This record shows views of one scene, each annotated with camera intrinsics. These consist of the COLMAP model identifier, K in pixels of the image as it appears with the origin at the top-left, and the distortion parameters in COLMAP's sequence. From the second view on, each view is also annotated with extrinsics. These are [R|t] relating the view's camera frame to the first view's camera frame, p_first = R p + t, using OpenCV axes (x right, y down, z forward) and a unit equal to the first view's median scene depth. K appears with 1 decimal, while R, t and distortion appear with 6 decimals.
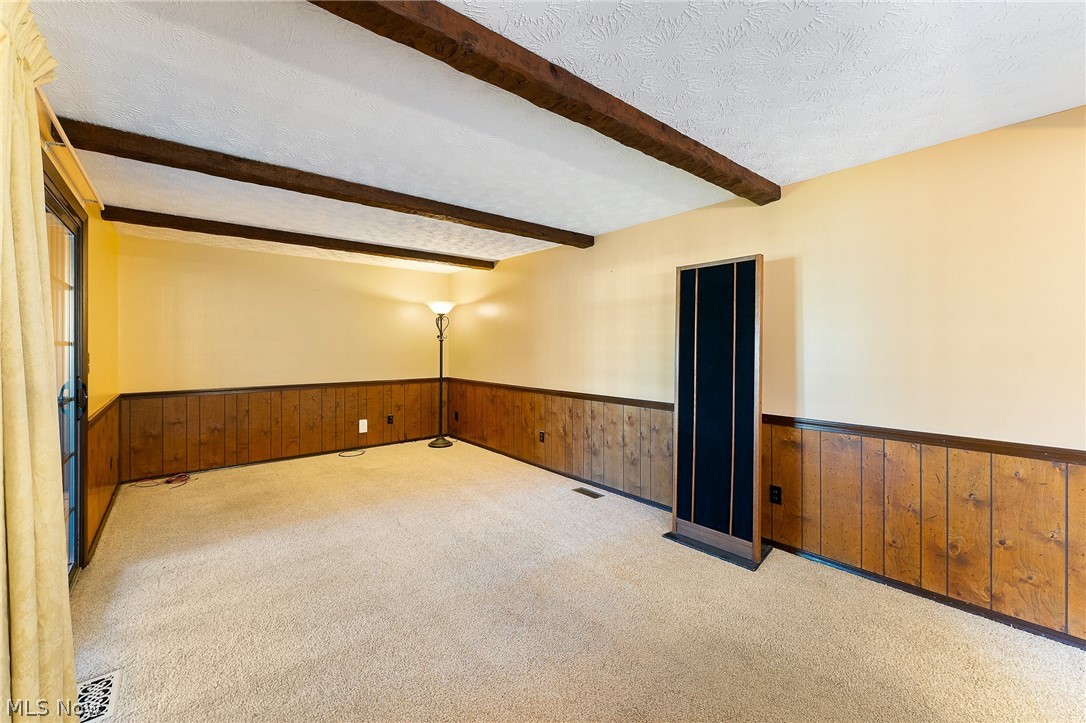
lens RADIAL K [[437.1, 0, 541.5], [0, 437.1, 353.6], [0, 0, 1]] dist [0.001447, -0.000560]
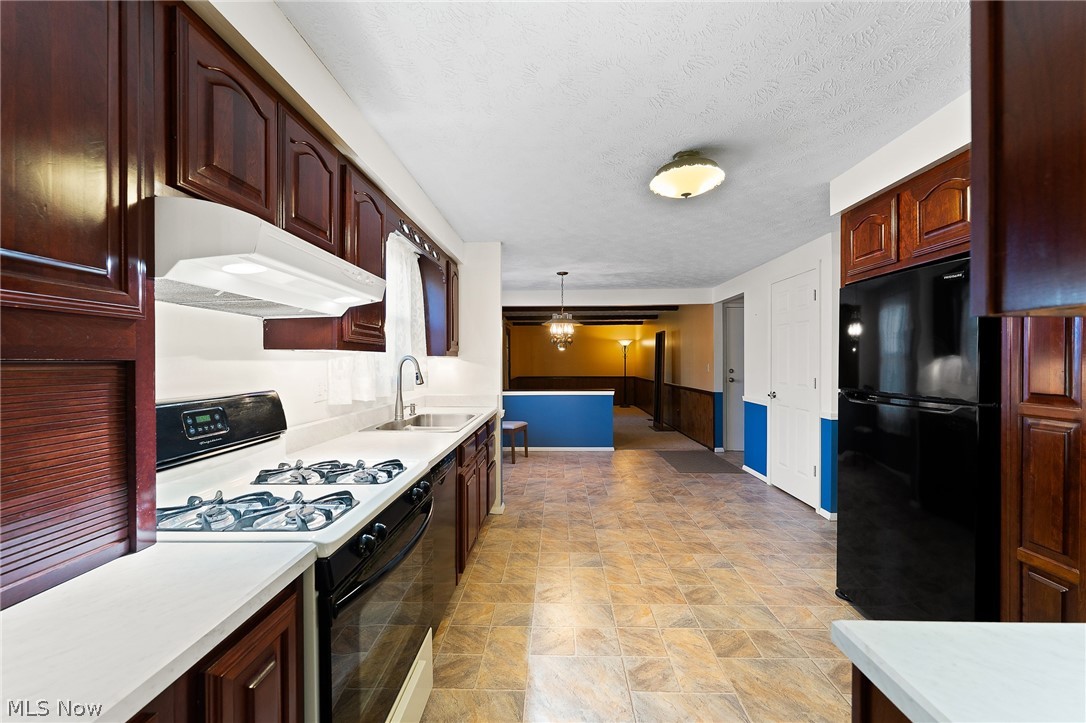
lens RADIAL K [[437.1, 0, 562.3], [0, 437.1, 360.9], [0, 0, 1]] dist [0.001447, -0.000560]
pose [[0.777234, -0.005960, -0.629183, 0.839530], [-0.005267, 0.999858, -0.015977, 0.016480], [0.629189, 0.015731, 0.777093, -0.793126]]
